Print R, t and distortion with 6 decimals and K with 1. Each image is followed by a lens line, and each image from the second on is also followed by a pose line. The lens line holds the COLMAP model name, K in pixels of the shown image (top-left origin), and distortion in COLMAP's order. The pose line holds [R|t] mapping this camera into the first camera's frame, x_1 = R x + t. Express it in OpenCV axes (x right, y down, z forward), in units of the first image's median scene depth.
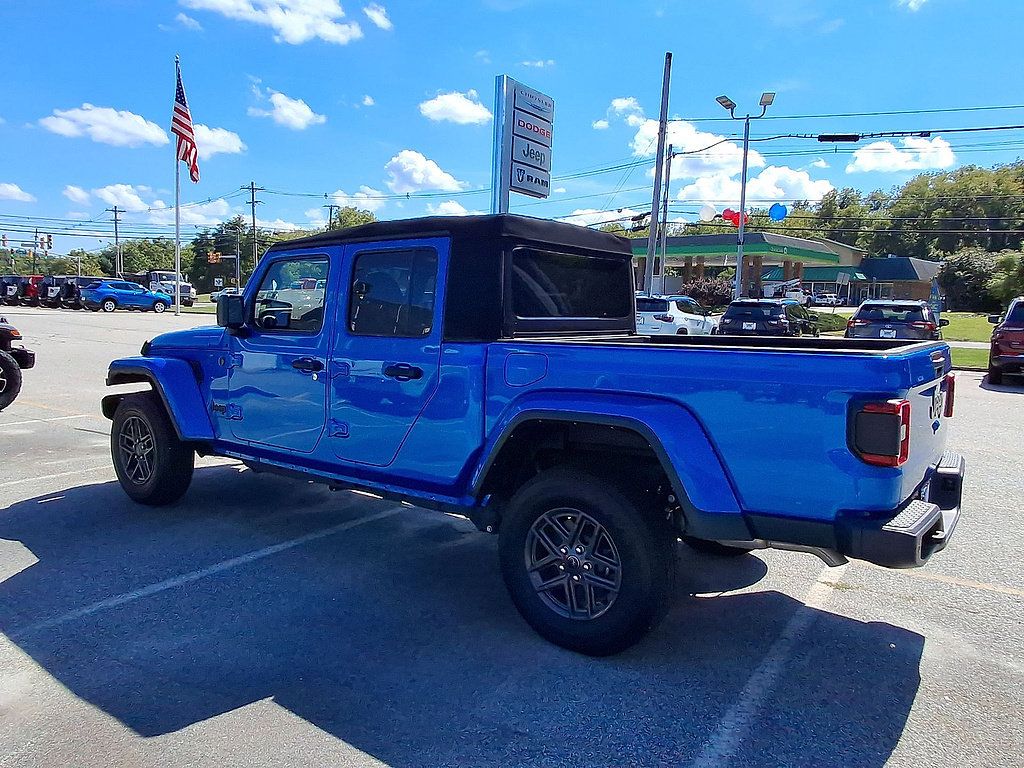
lens RADIAL K [[729.3, 0, 512.0], [0, 729.3, 384.0], [0, 0, 1]] dist [0.000078, 0.005205]
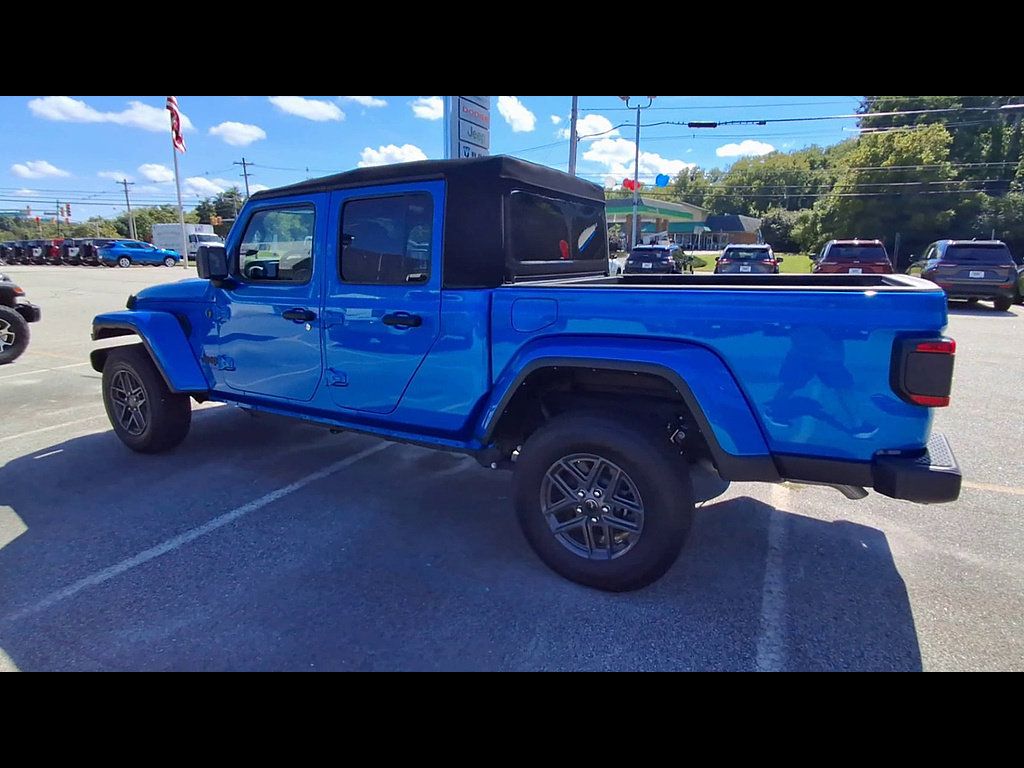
lens RADIAL K [[532.1, 0, 547.3], [0, 532.1, 347.7], [0, 0, 1]] dist [0.019578, -0.028426]
pose [[0.987105, -0.048203, 0.152647, -0.046364], [0.037883, 0.996841, 0.069809, -0.015618], [-0.155530, -0.063126, 0.985812, 0.176249]]
